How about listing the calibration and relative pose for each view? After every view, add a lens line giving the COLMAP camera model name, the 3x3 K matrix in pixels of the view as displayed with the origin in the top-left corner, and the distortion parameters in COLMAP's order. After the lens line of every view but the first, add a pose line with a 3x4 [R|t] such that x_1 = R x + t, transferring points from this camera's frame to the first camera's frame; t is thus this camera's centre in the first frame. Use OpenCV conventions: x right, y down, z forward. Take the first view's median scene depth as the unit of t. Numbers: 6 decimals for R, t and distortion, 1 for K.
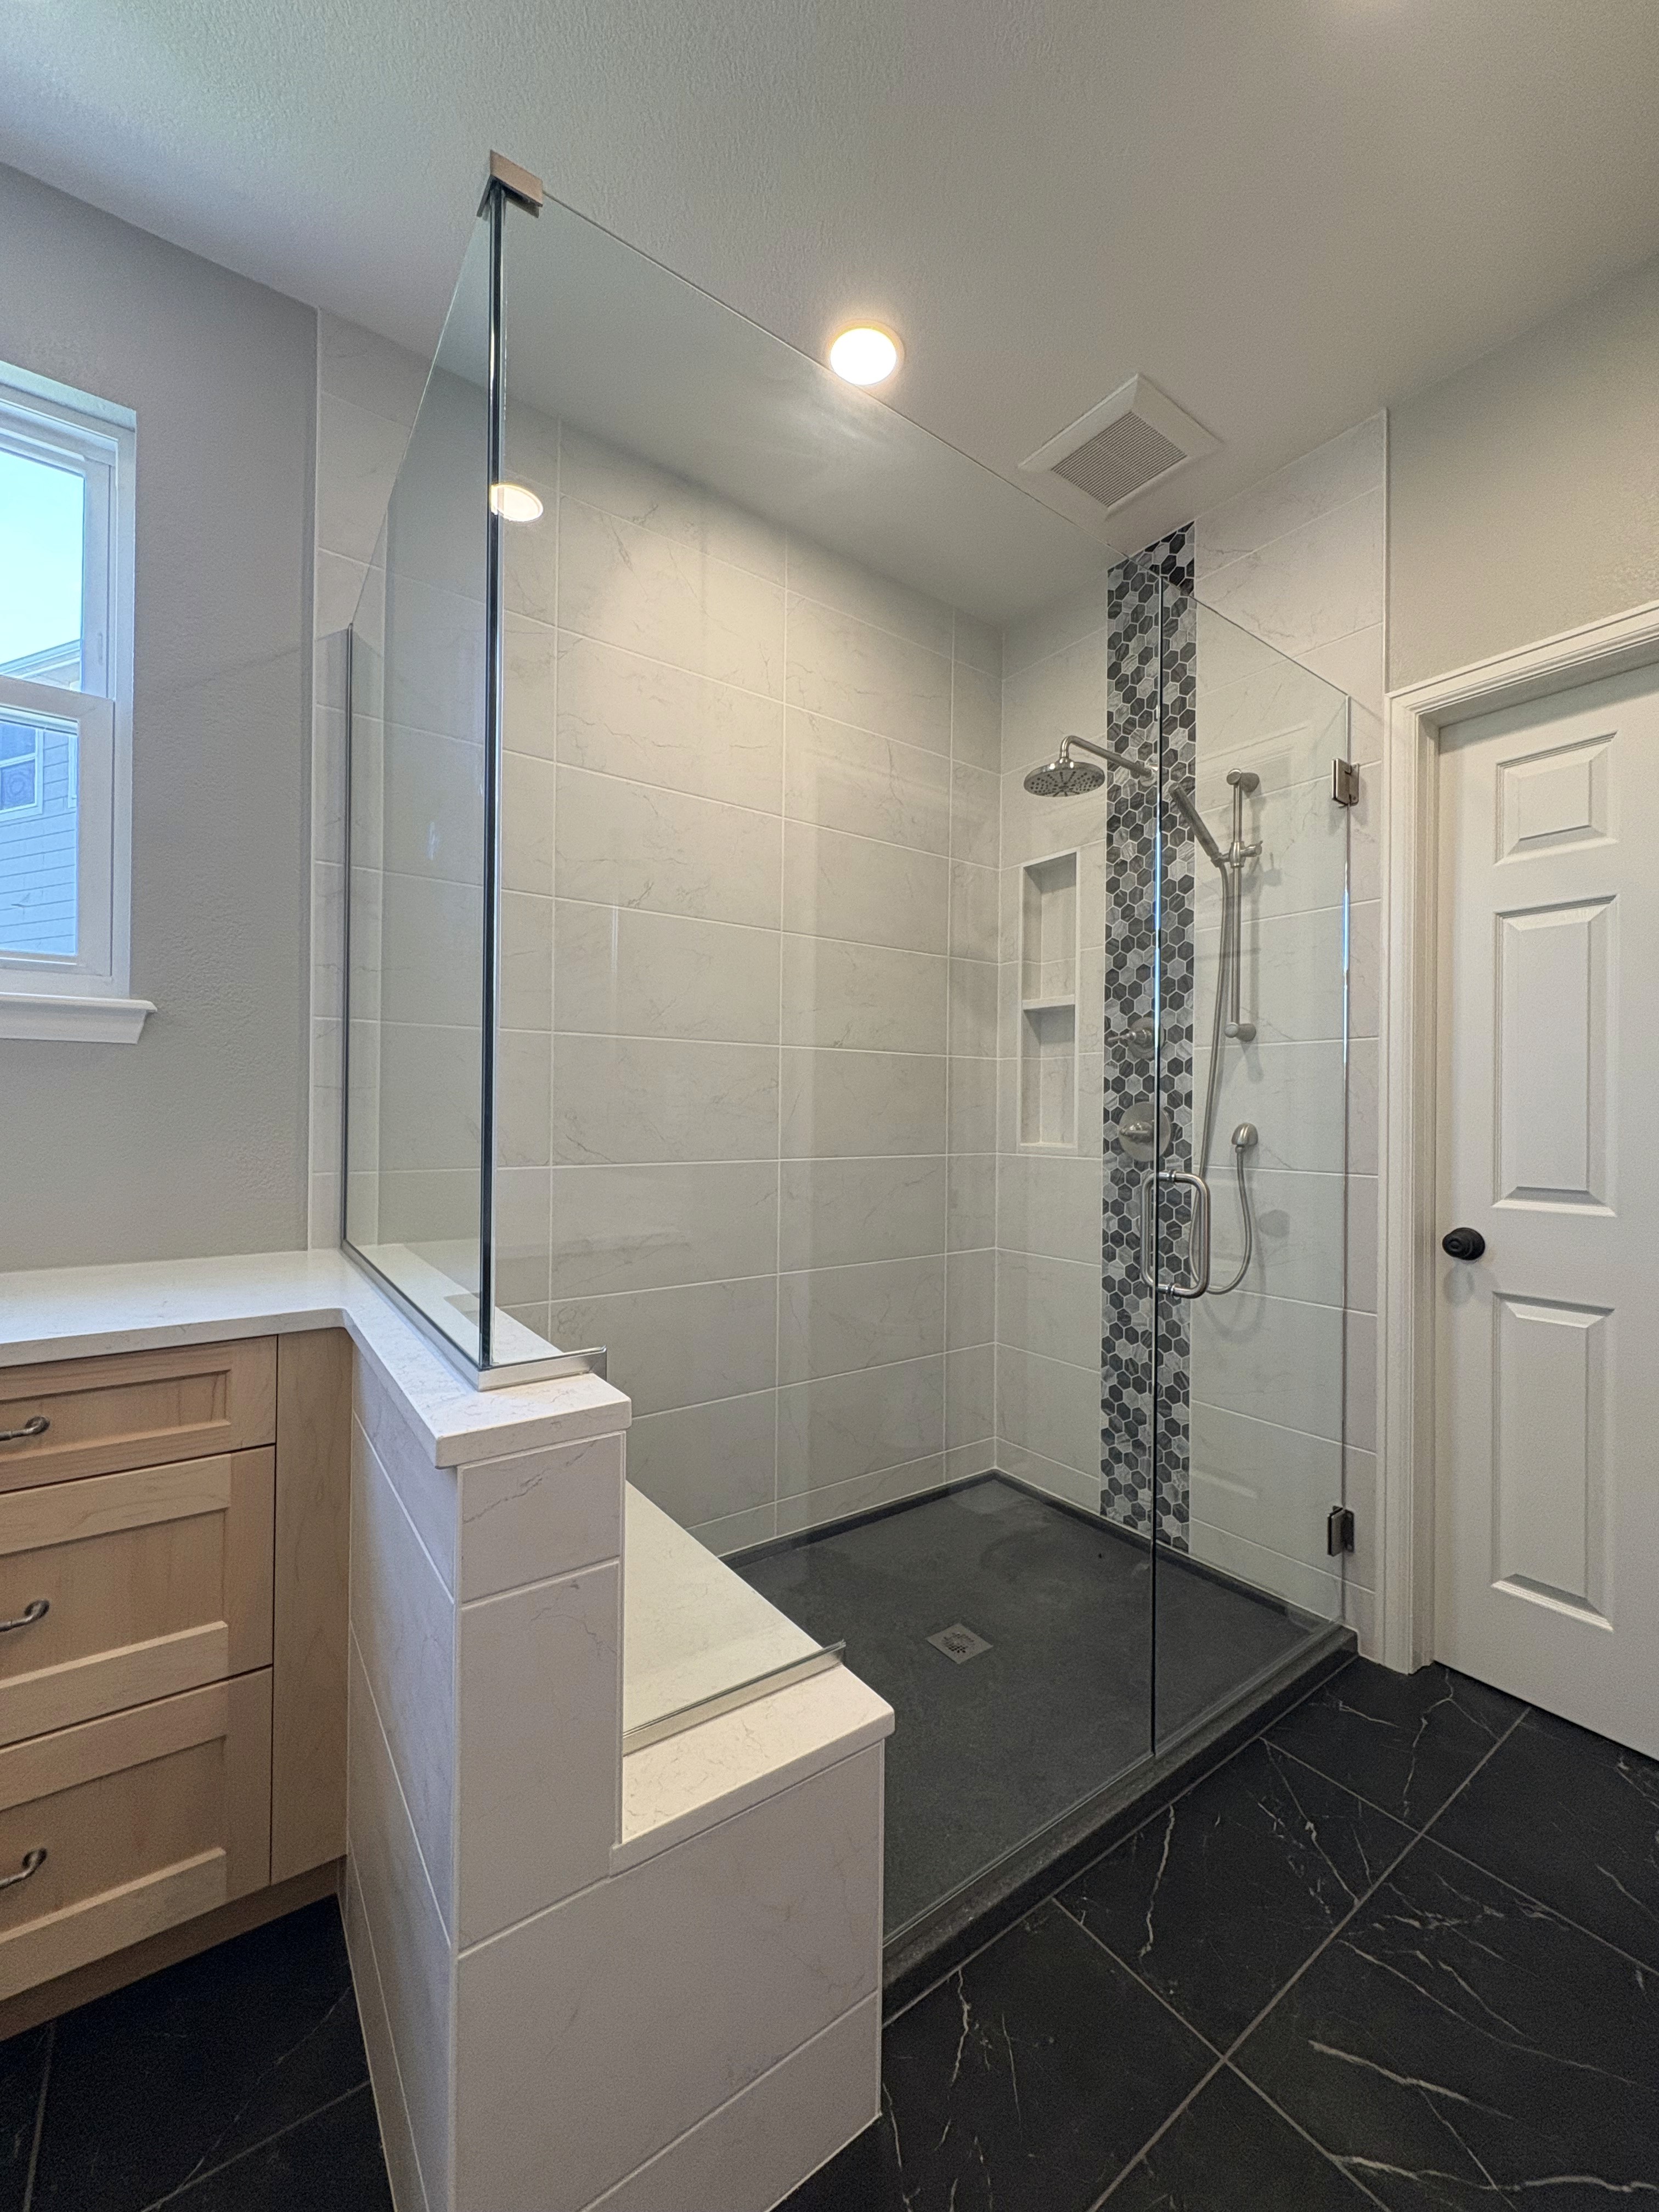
lens RADIAL K [[880.4, 0, 832.4], [0, 880.4, 1107.8], [0, 0, 1]] dist [-0.000168, -0.000320]
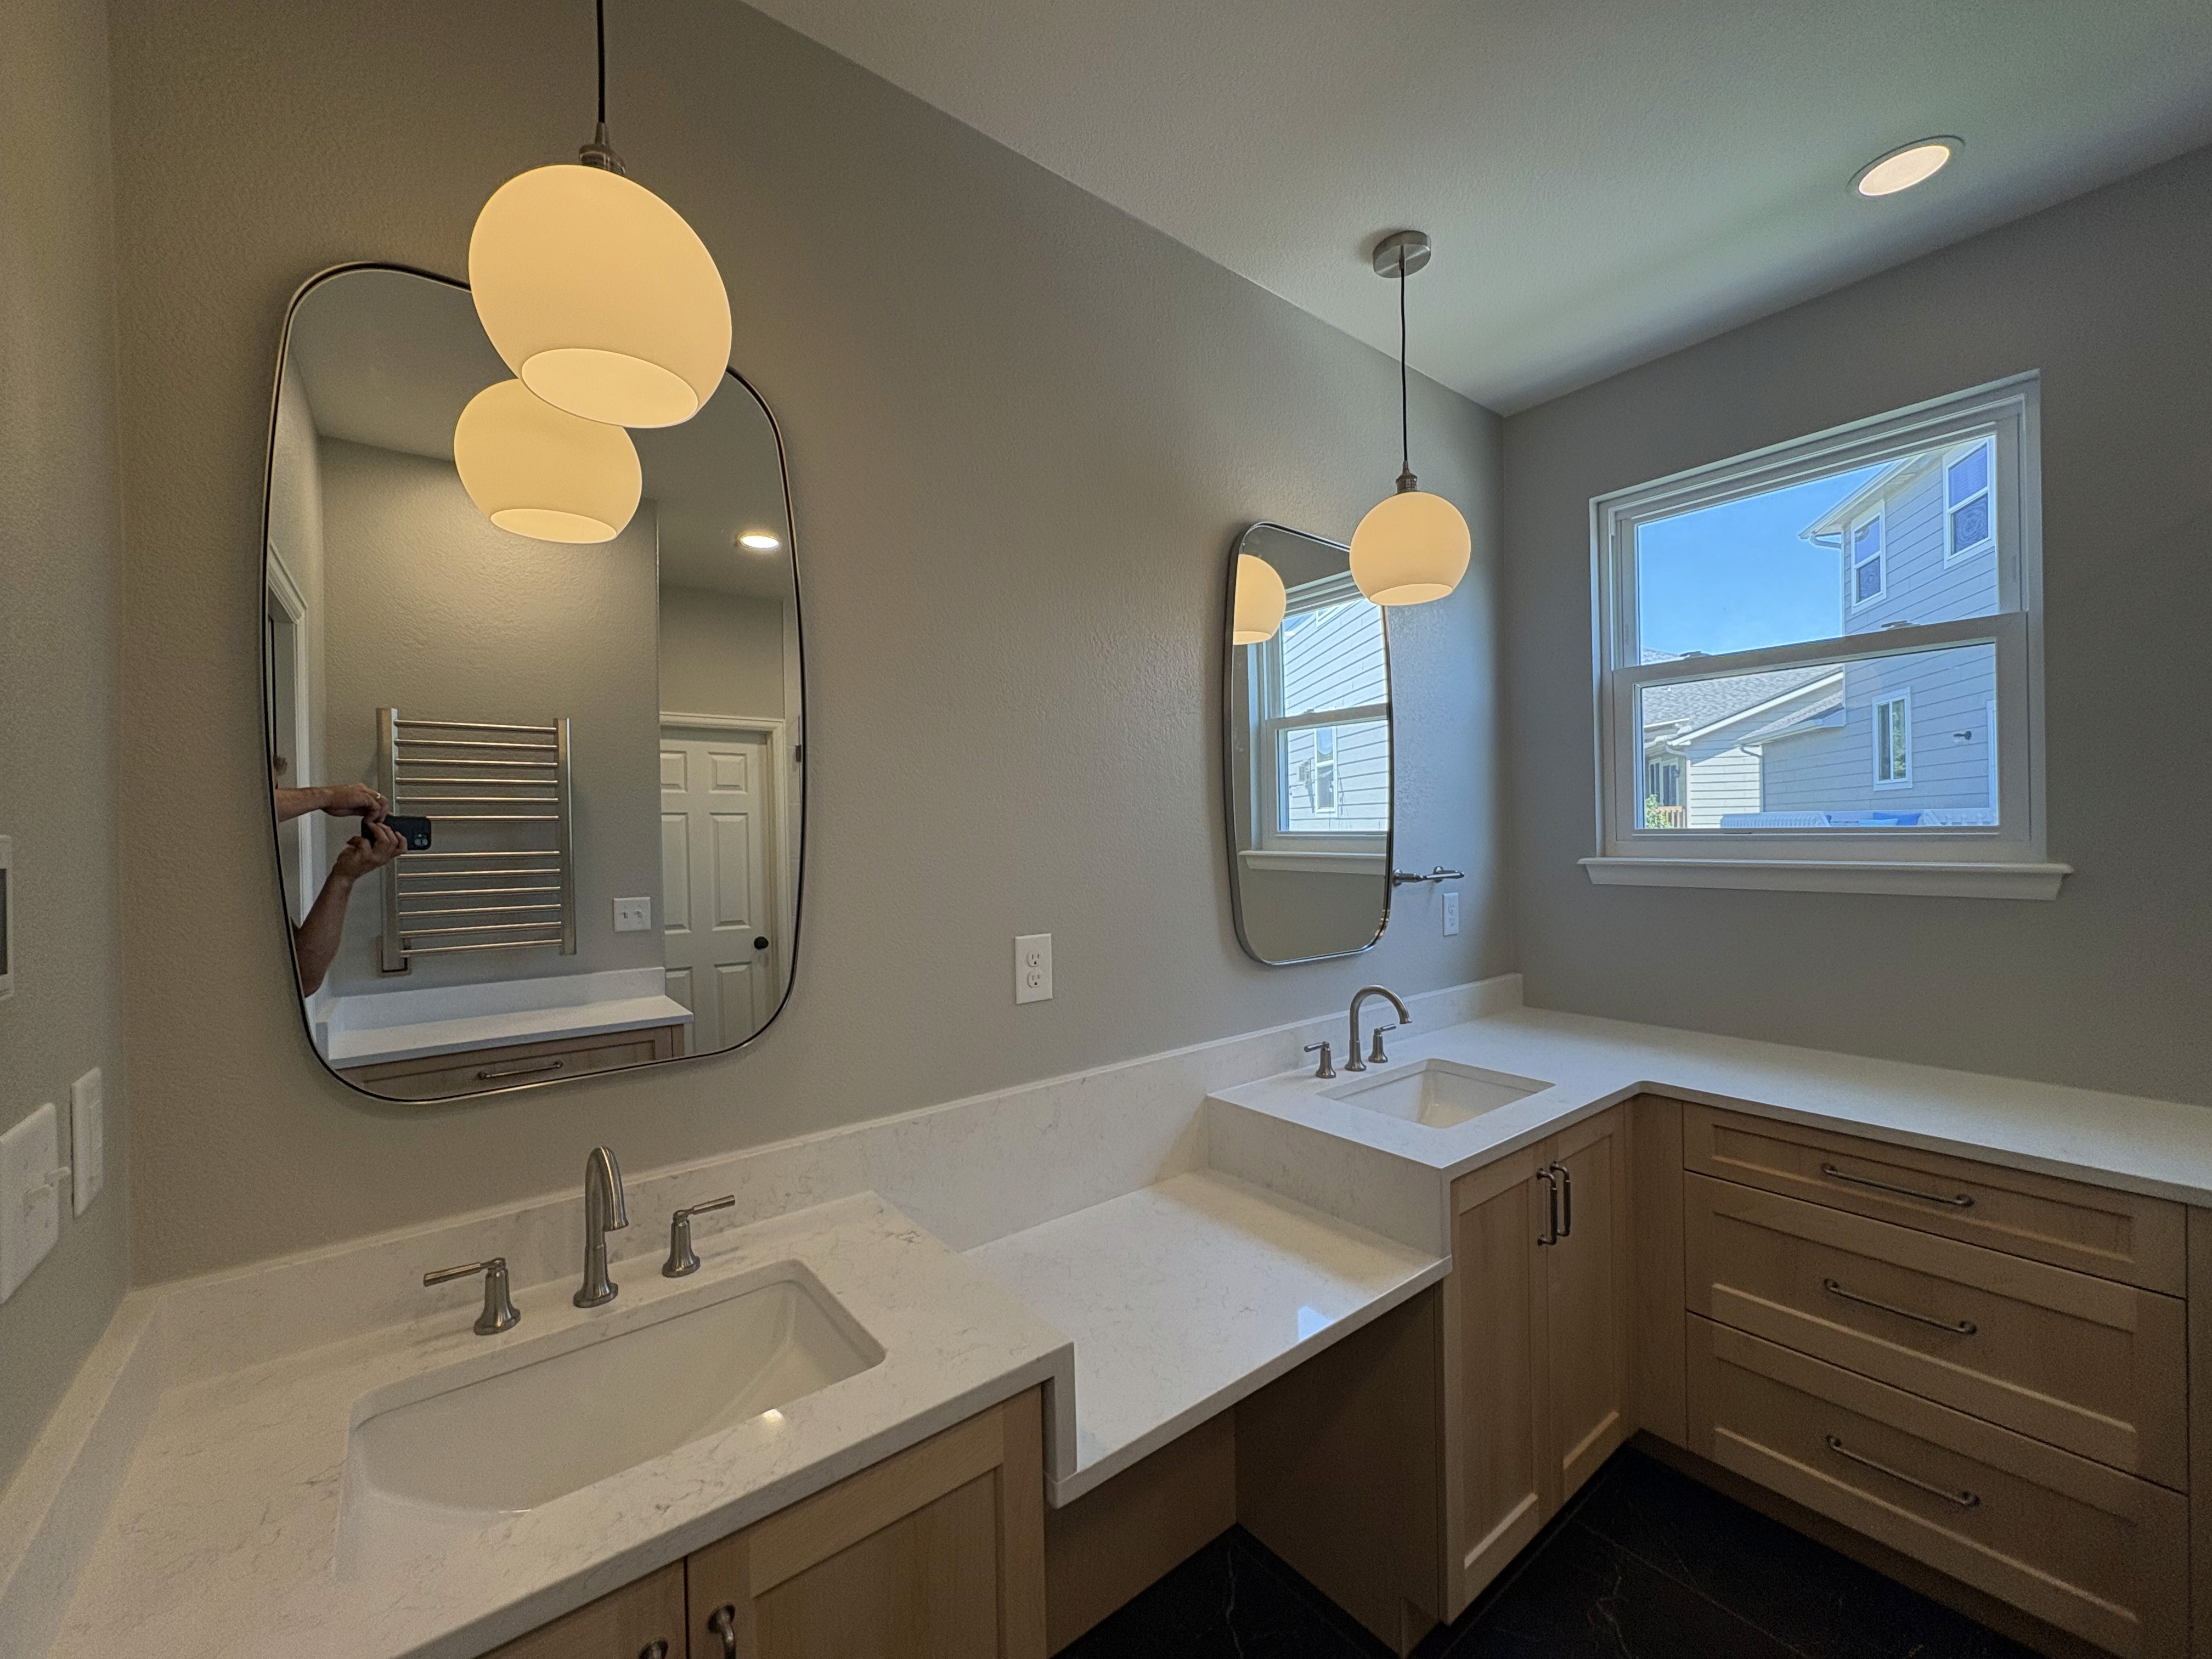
lens RADIAL K [[880.4, 0, 1103.7], [0, 880.4, 834.4], [0, 0, 1]] dist [-0.000168, -0.000320]
pose [[0.037504, -0.004534, -0.999286, 0.232186], [0.021808, 0.999755, -0.003718, -0.125539], [0.999058, -0.021653, 0.037594, -0.215334]]
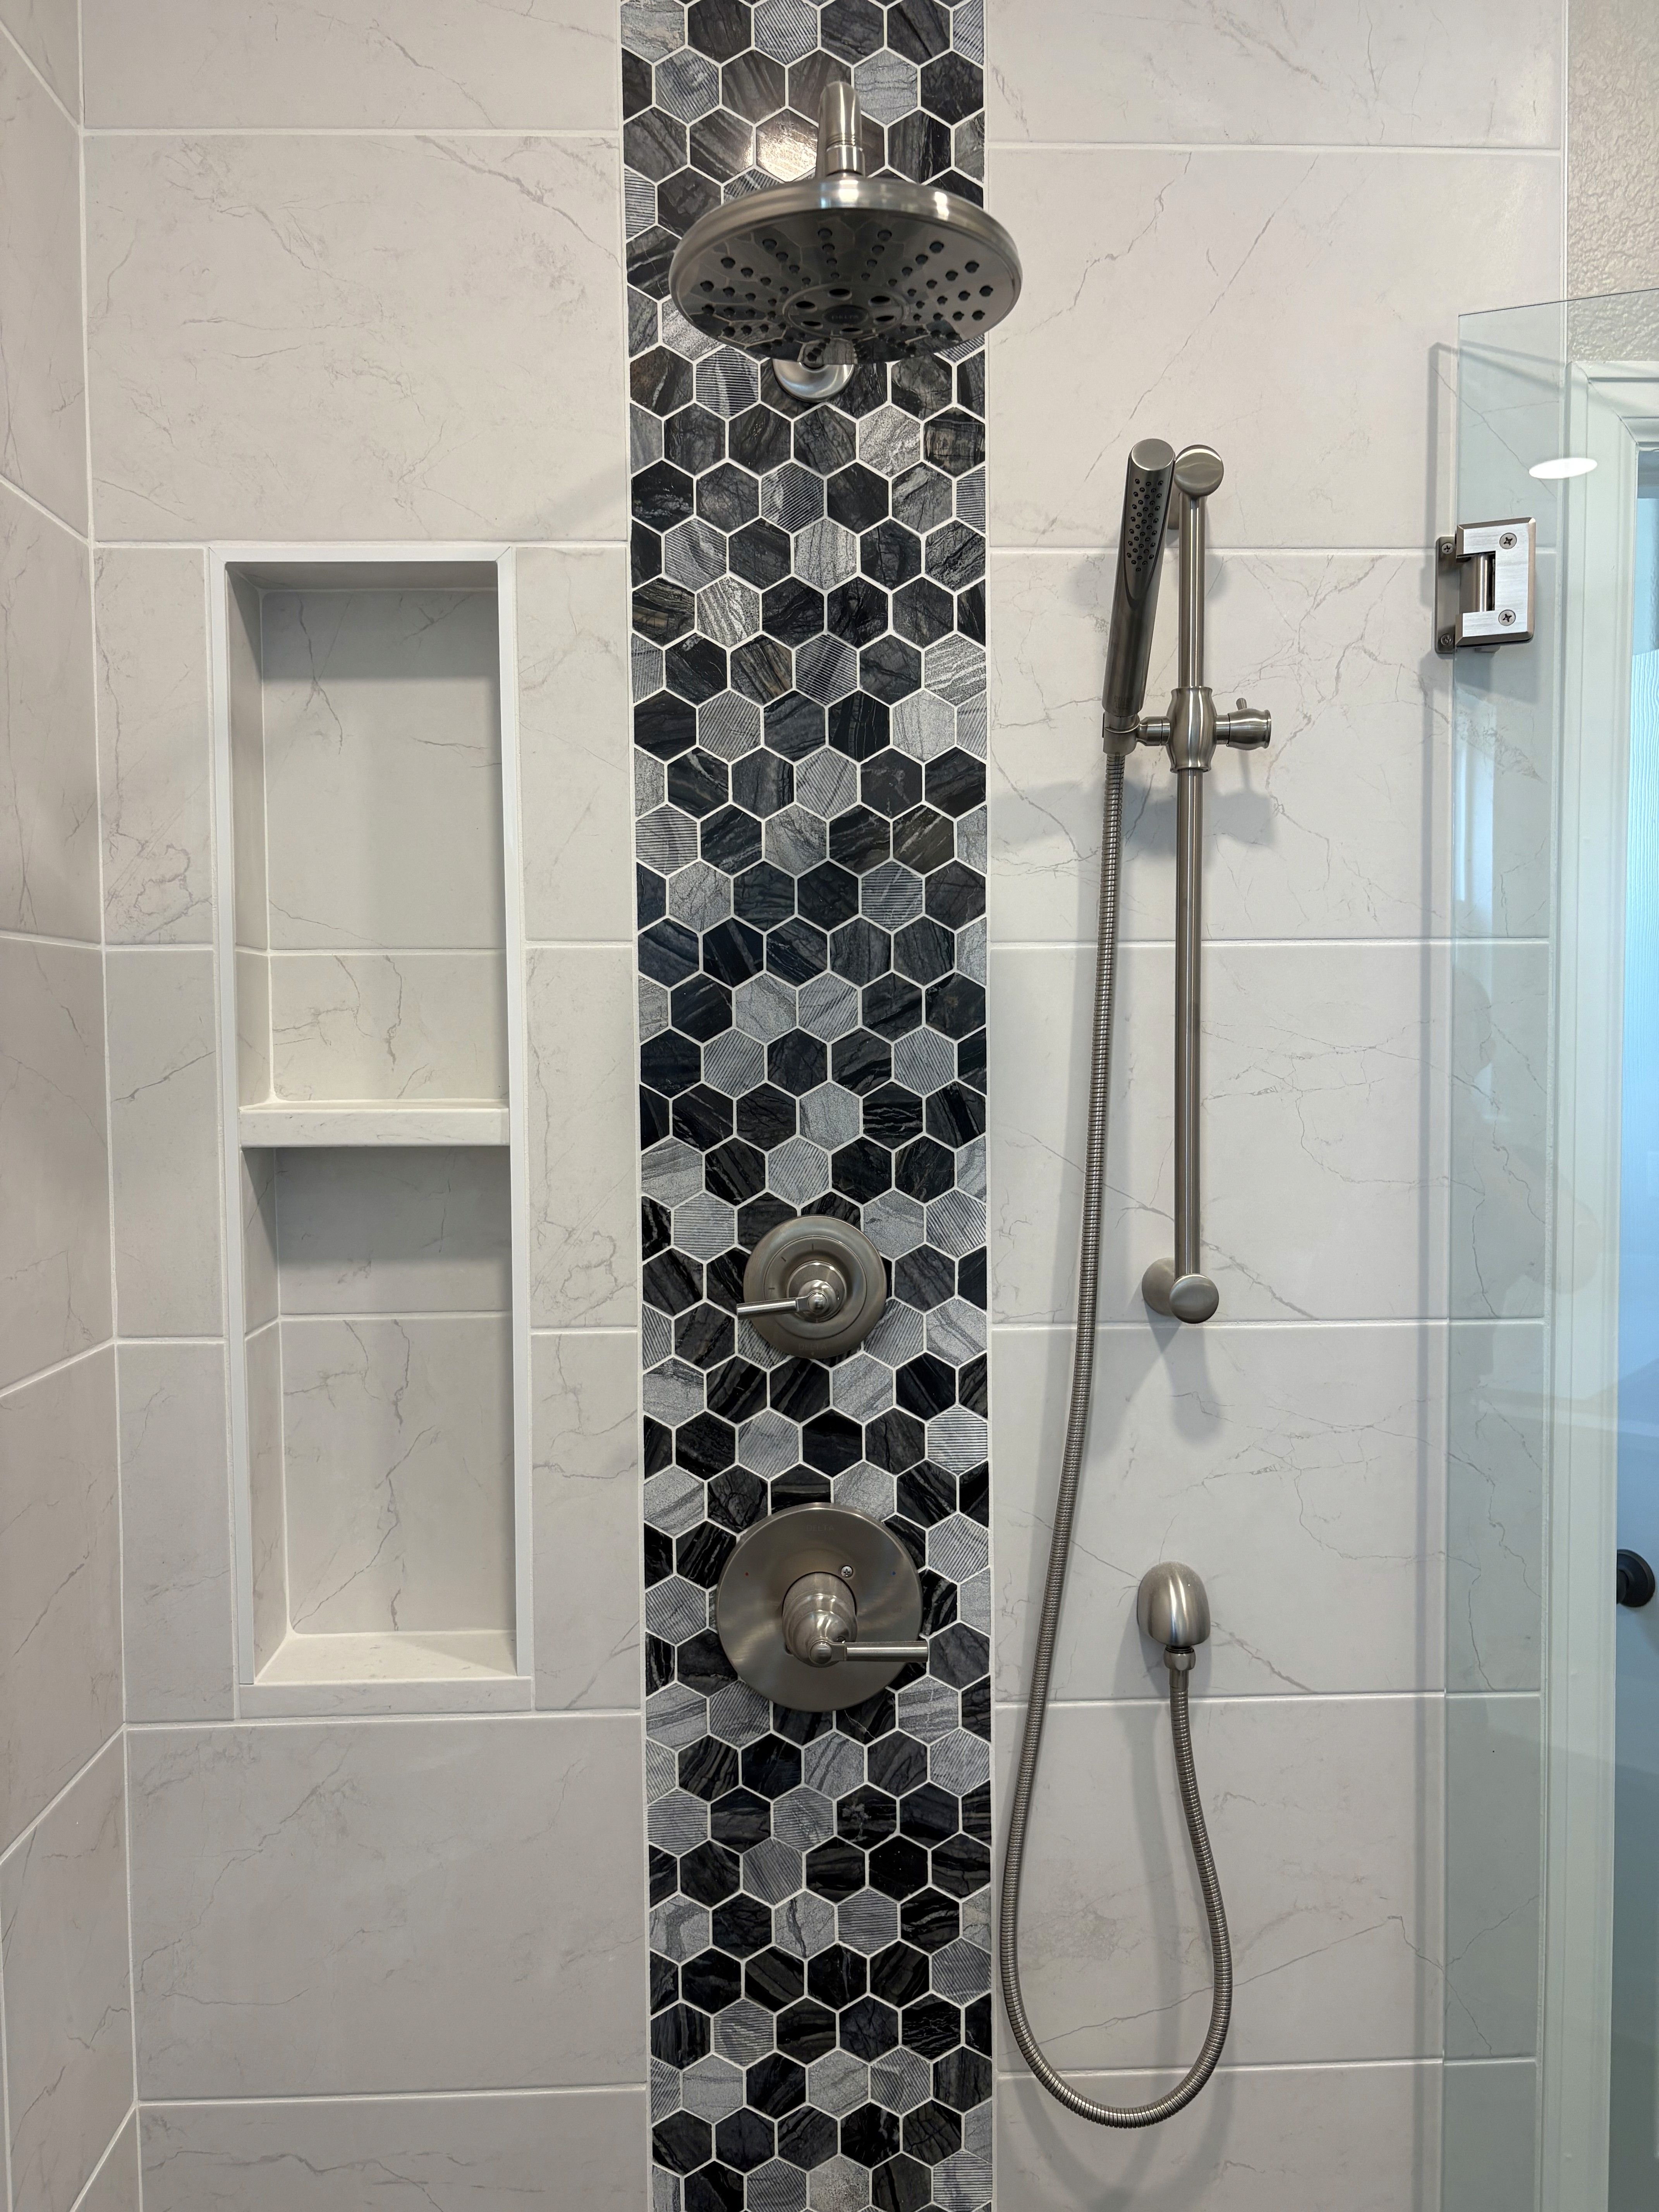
lens RADIAL K [[1678.1, 0, 823.8], [0, 1678.1, 1119.7], [0, 0, 1]] dist [0.099346, -0.184719]
pose [[0.561135, -0.058722, 0.825638, -0.101734], [0.011476, 0.997936, 0.063177, -0.175171], [-0.827644, -0.025976, 0.560651, 0.709174]]
